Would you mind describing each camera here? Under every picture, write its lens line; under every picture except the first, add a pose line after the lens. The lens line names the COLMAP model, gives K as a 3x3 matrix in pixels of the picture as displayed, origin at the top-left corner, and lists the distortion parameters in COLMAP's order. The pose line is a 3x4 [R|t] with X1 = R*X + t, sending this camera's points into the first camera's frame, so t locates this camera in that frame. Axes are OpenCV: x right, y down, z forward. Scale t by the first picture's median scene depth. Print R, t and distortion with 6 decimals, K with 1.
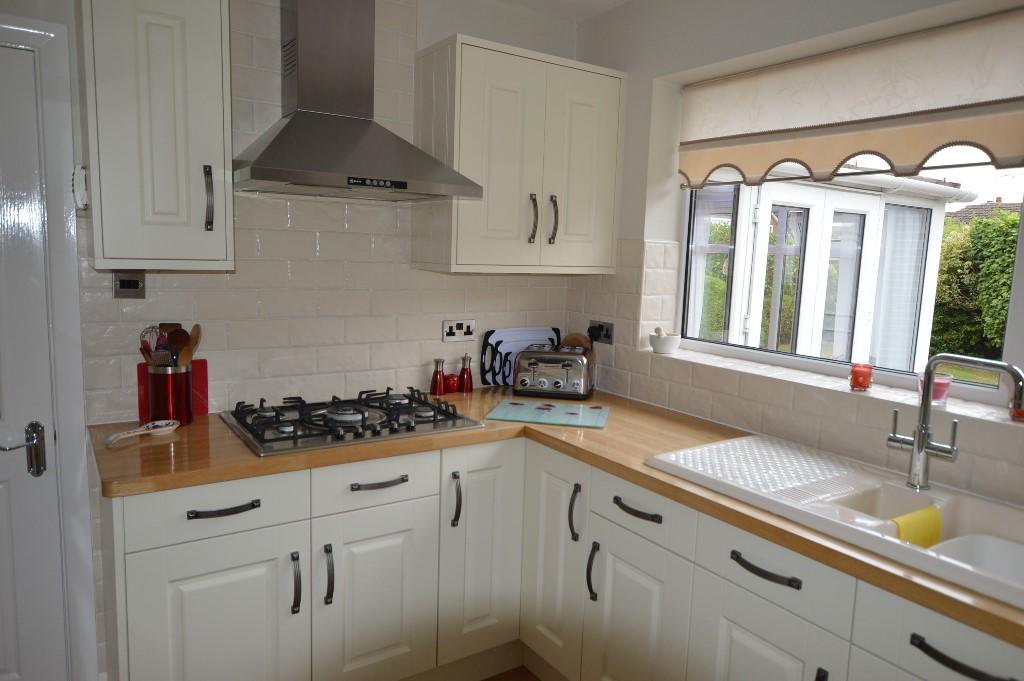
lens RADIAL K [[691.9, 0, 509.1], [0, 691.9, 342.7], [0, 0, 1]] dist [0.040631, 0.002653]
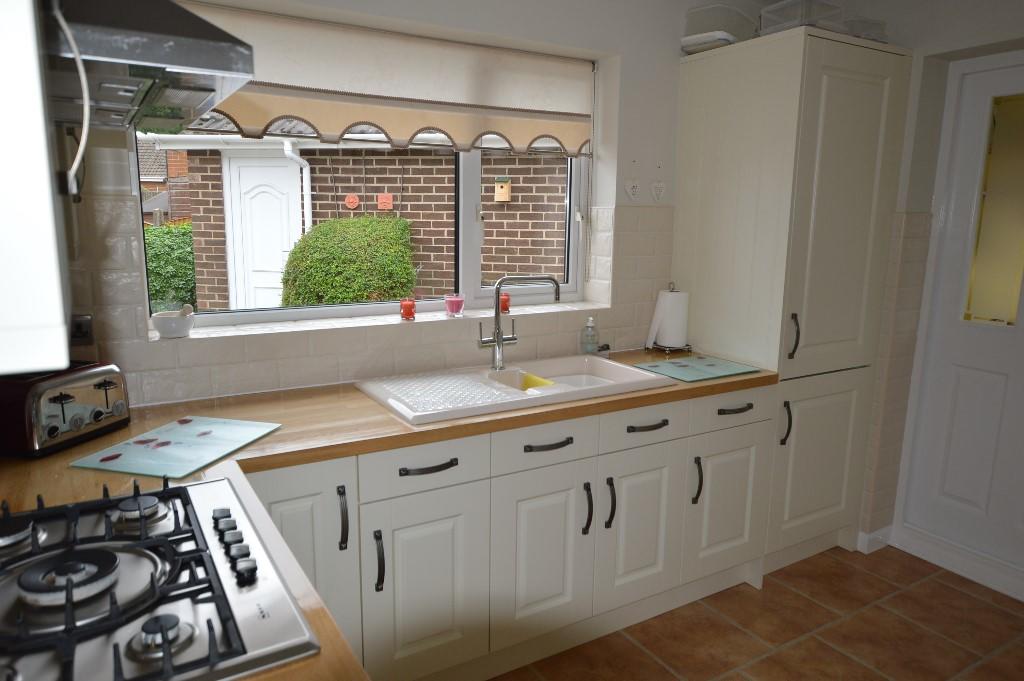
lens RADIAL K [[691.9, 0, 508.2], [0, 691.9, 338.8], [0, 0, 1]] dist [0.040631, 0.002653]
pose [[0.061512, -0.193742, 0.979122, -0.720757], [0.140166, 0.972936, 0.183712, -0.104630], [-0.988215, 0.125939, 0.087003, 0.740408]]
